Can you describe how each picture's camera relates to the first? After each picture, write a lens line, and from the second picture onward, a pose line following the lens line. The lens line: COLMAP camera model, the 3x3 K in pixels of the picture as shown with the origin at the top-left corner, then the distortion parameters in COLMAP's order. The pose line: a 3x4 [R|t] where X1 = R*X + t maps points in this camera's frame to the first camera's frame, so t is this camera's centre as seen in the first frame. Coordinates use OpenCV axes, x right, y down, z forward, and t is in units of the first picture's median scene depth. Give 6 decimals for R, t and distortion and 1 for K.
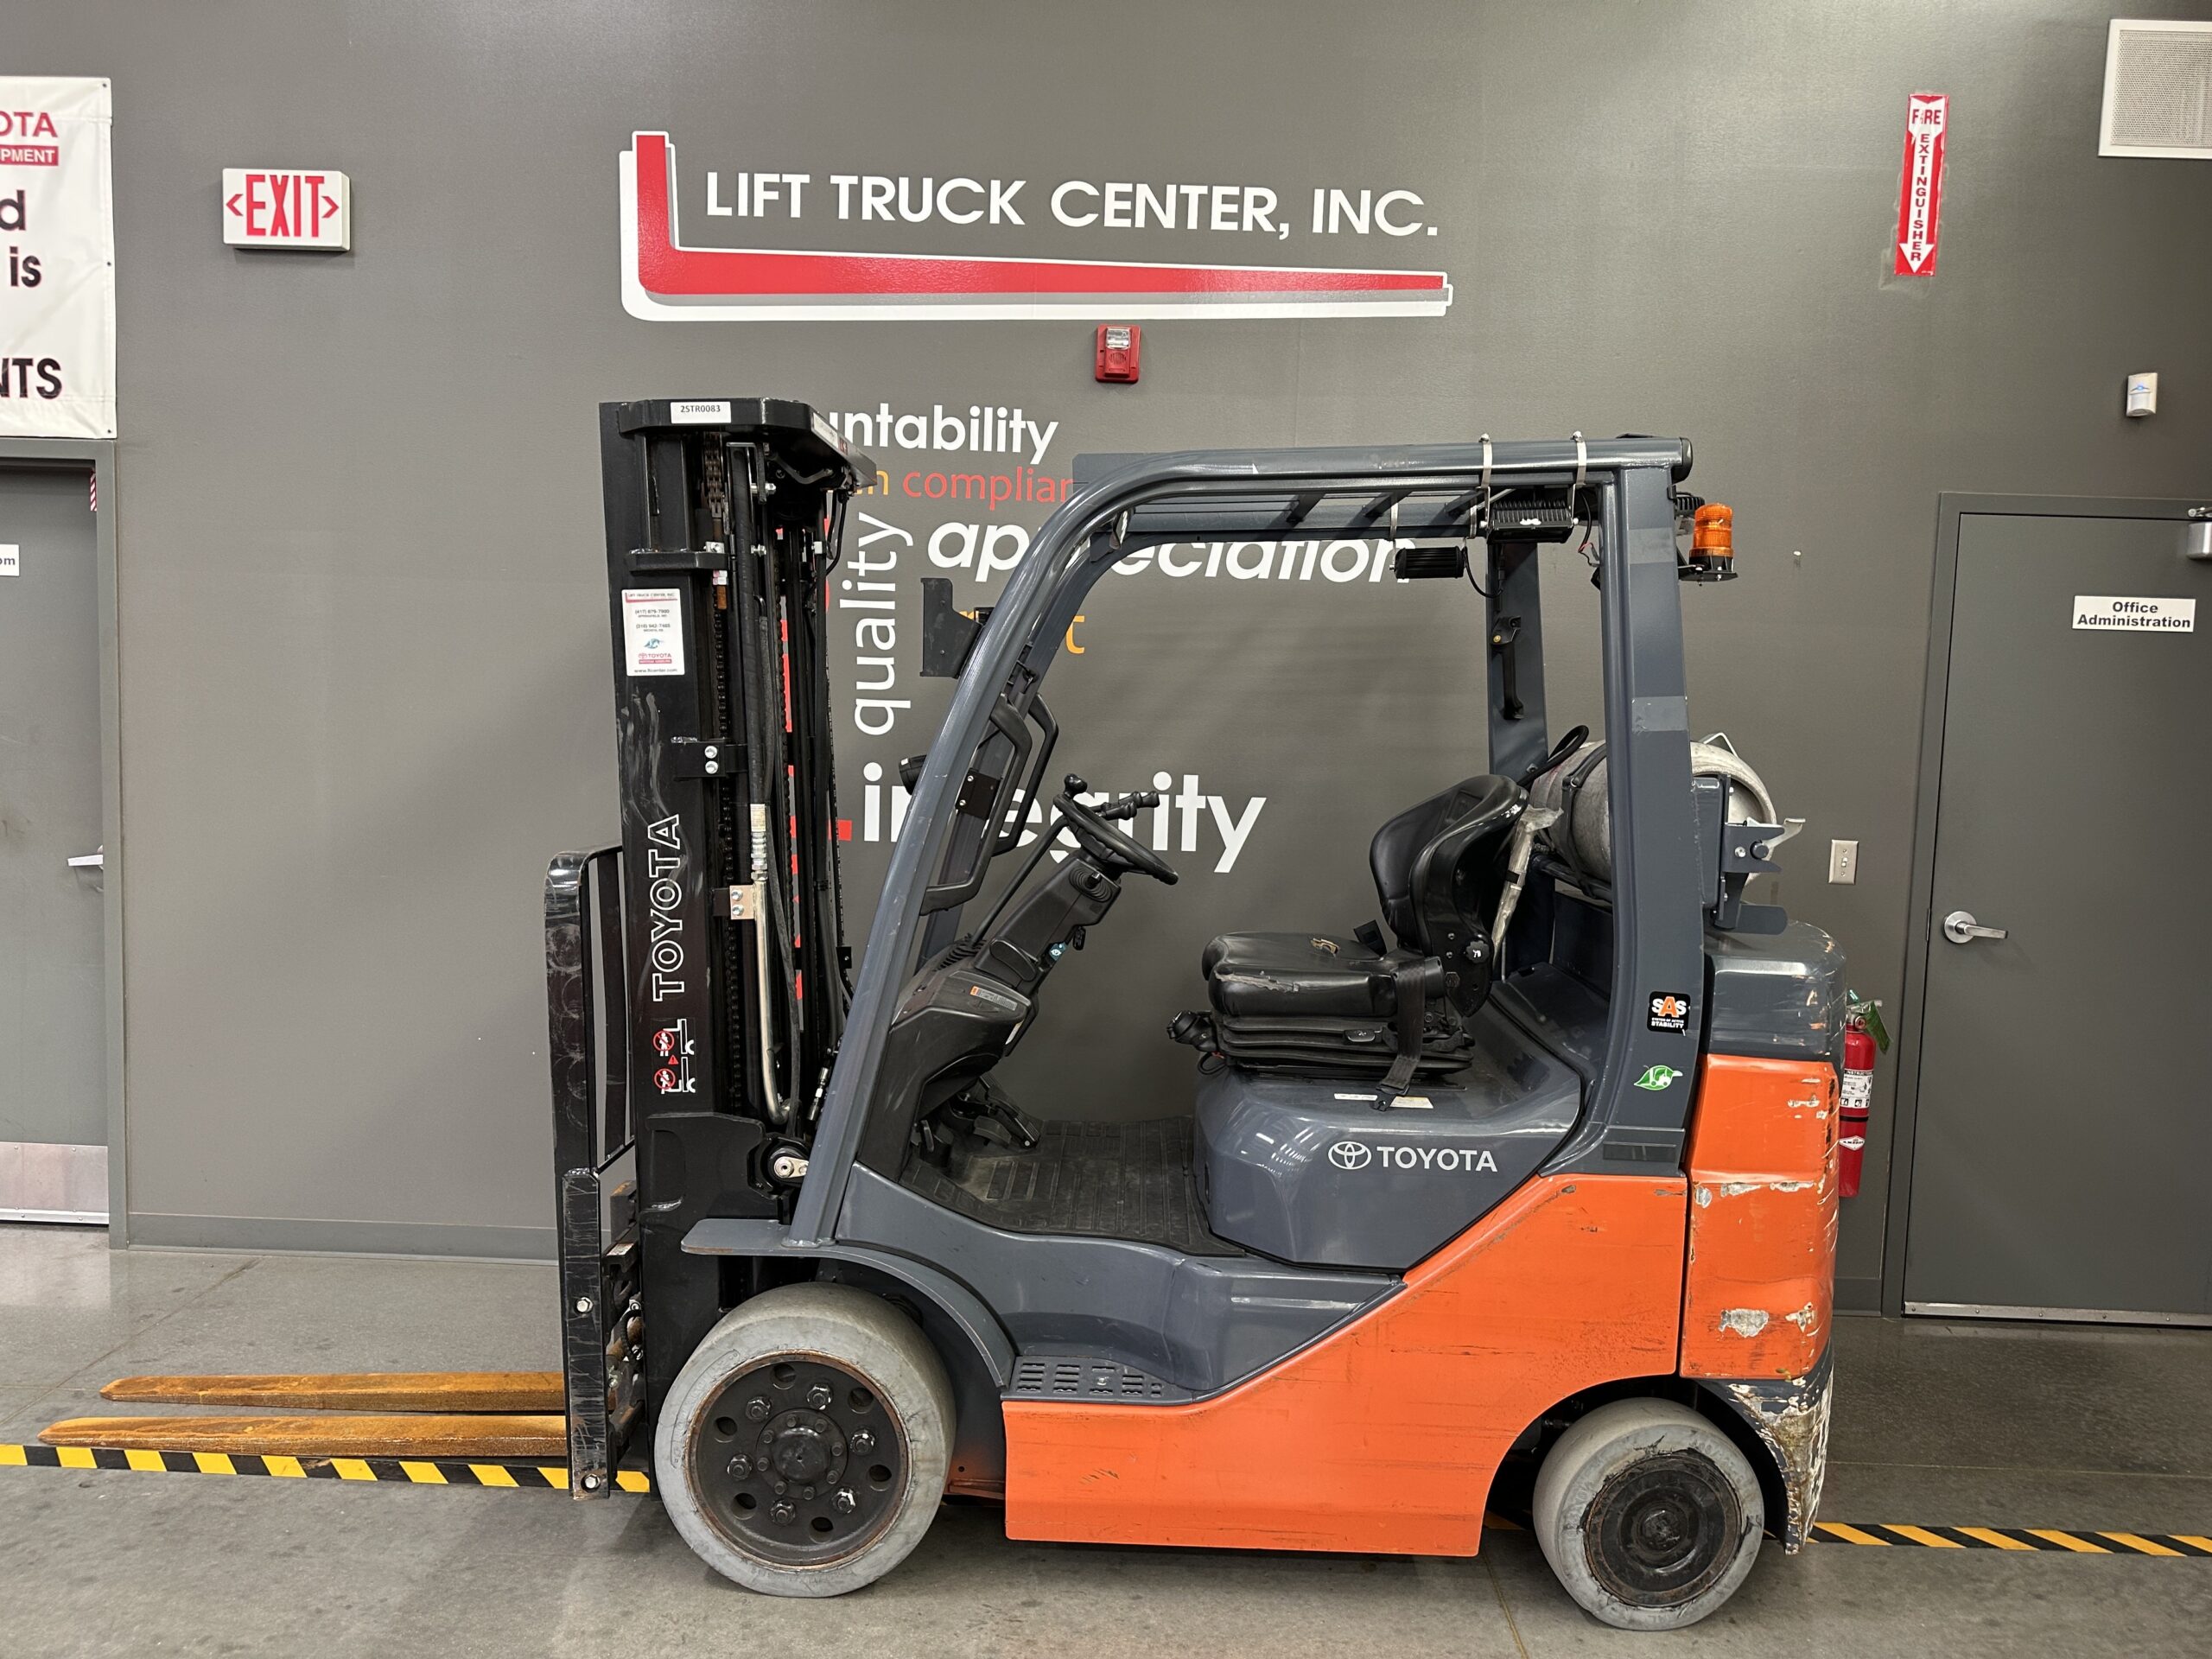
lens RADIAL K [[1562.2, 0, 1099.5], [0, 1562.2, 838.9], [0, 0, 1]] dist [0.043314, -0.044042]
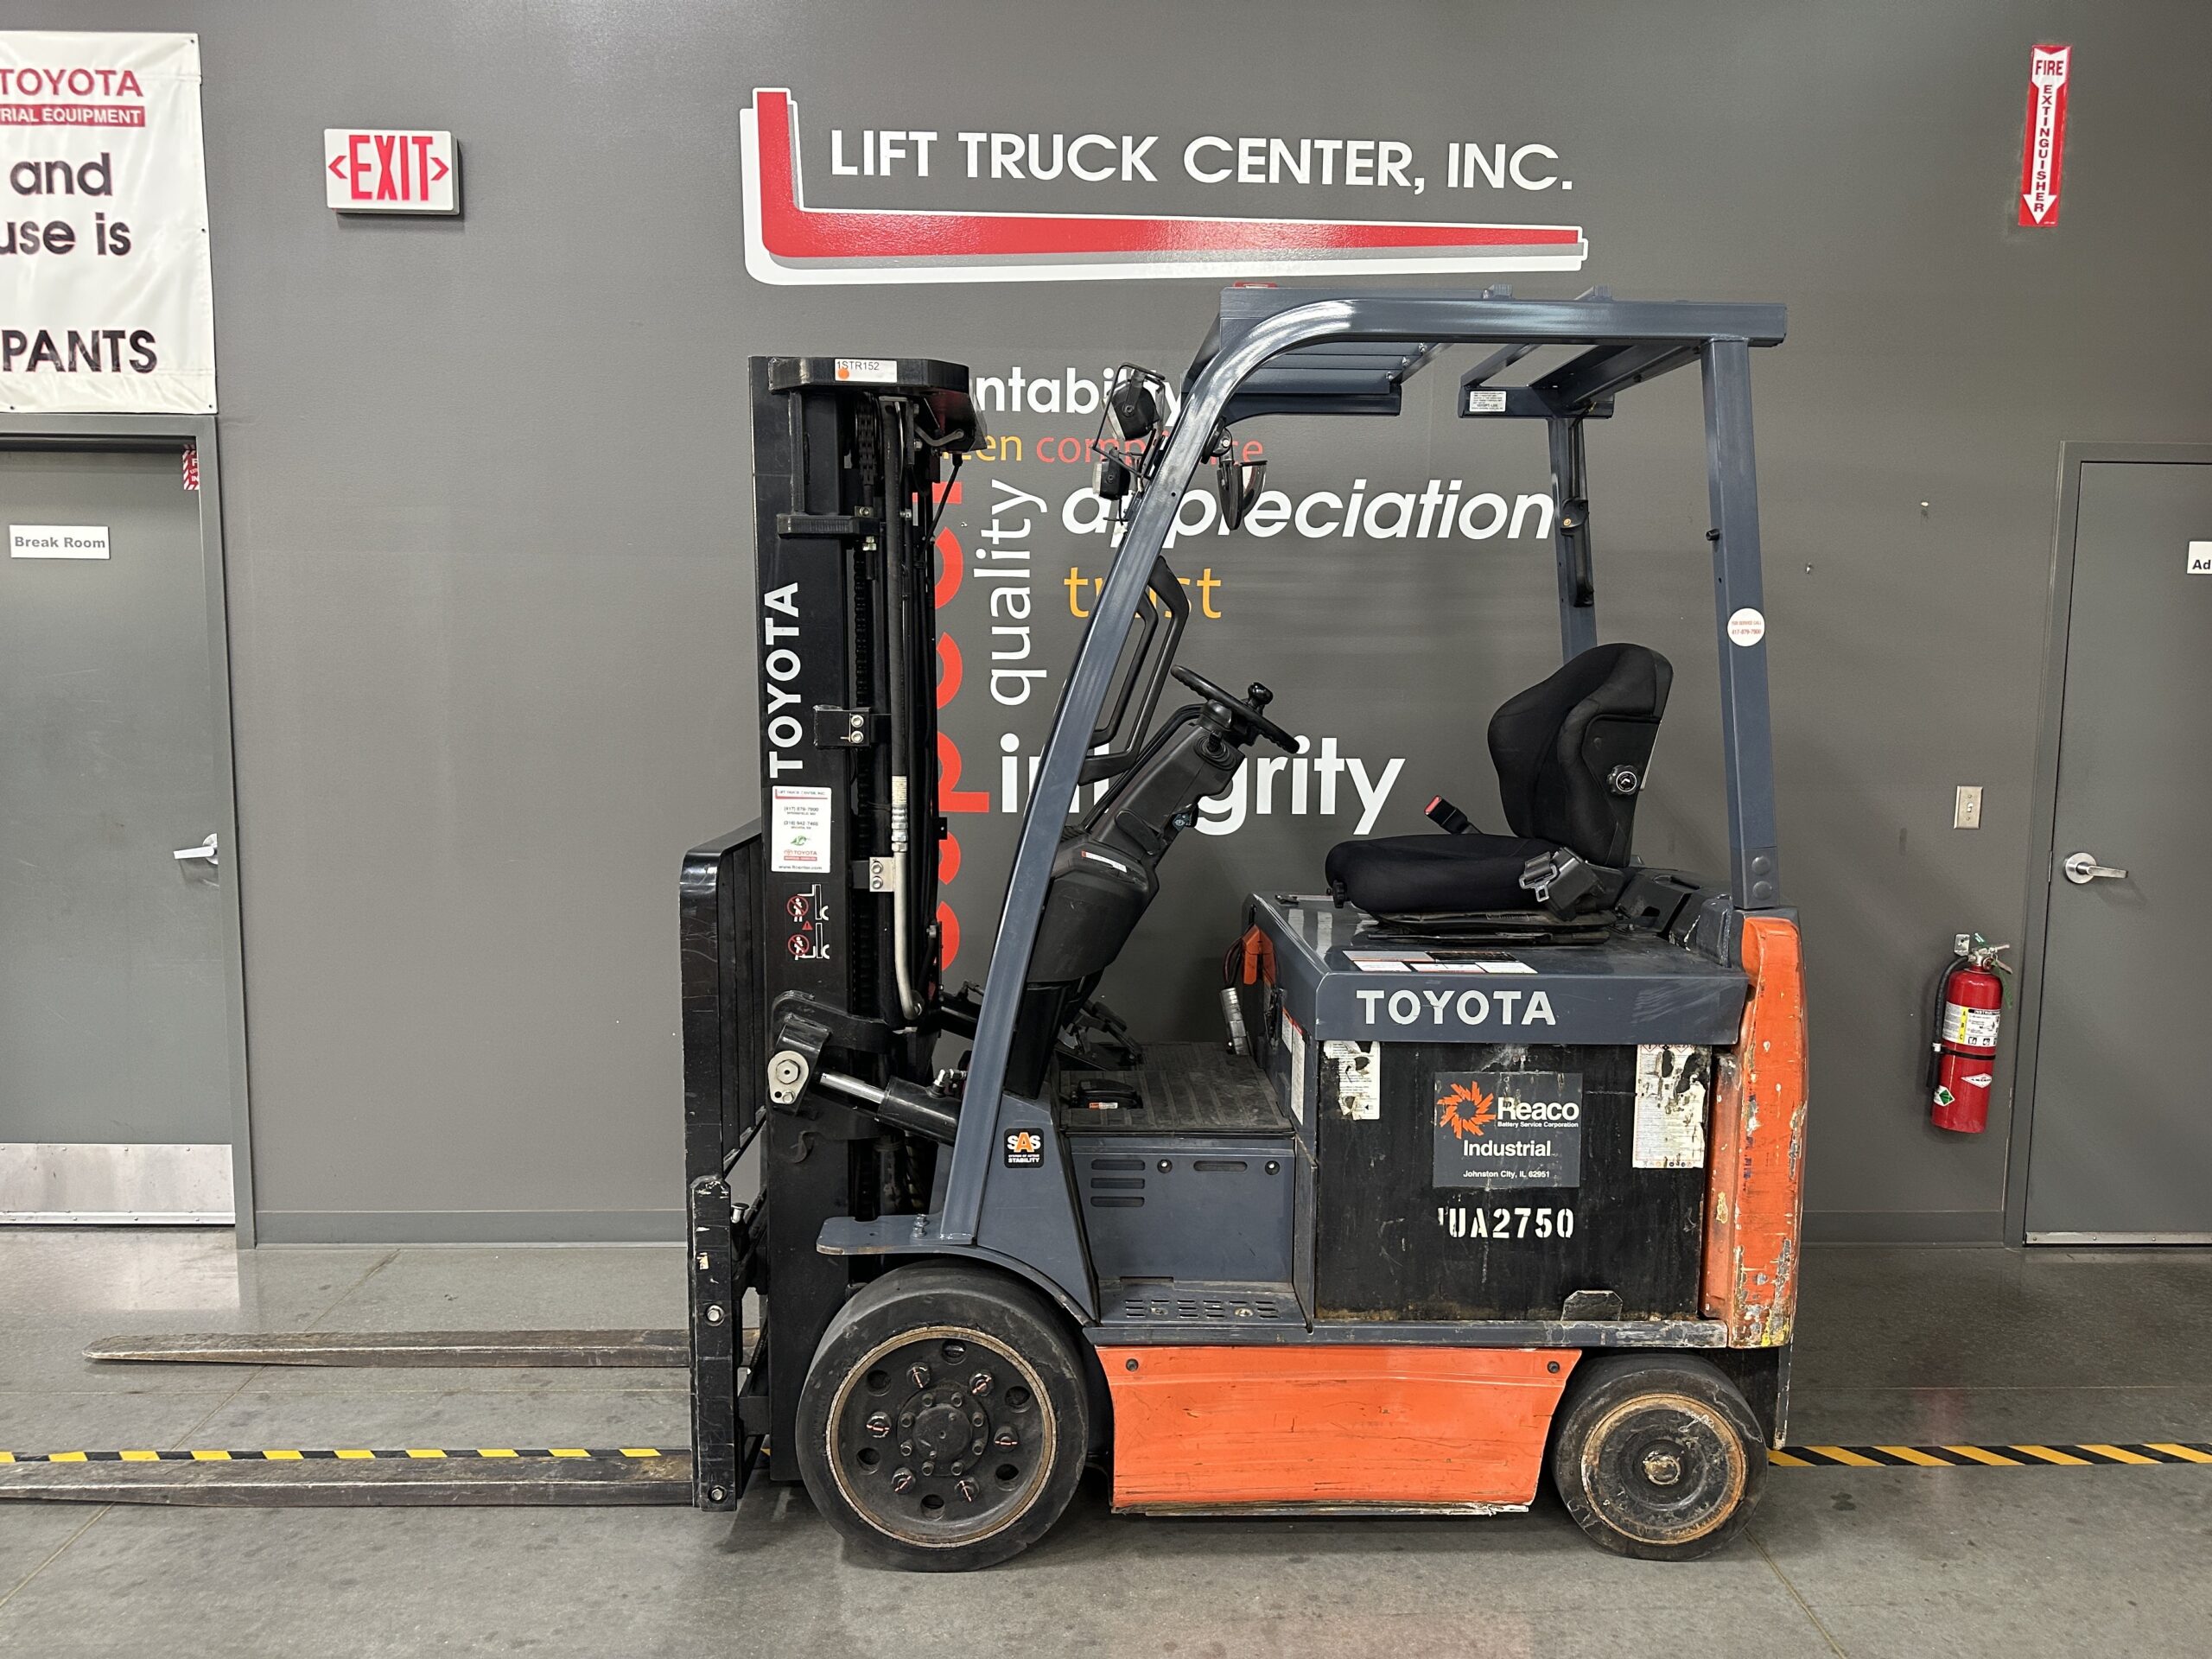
lens RADIAL K [[1562.2, 0, 1096.7], [0, 1562.2, 851.6], [0, 0, 1]] dist [0.043314, -0.044042]
pose [[0.998503, -0.027243, 0.047433, -0.143583], [0.025809, 0.999199, 0.030578, -0.002675], [-0.048228, -0.029308, 0.998406, 0.005997]]
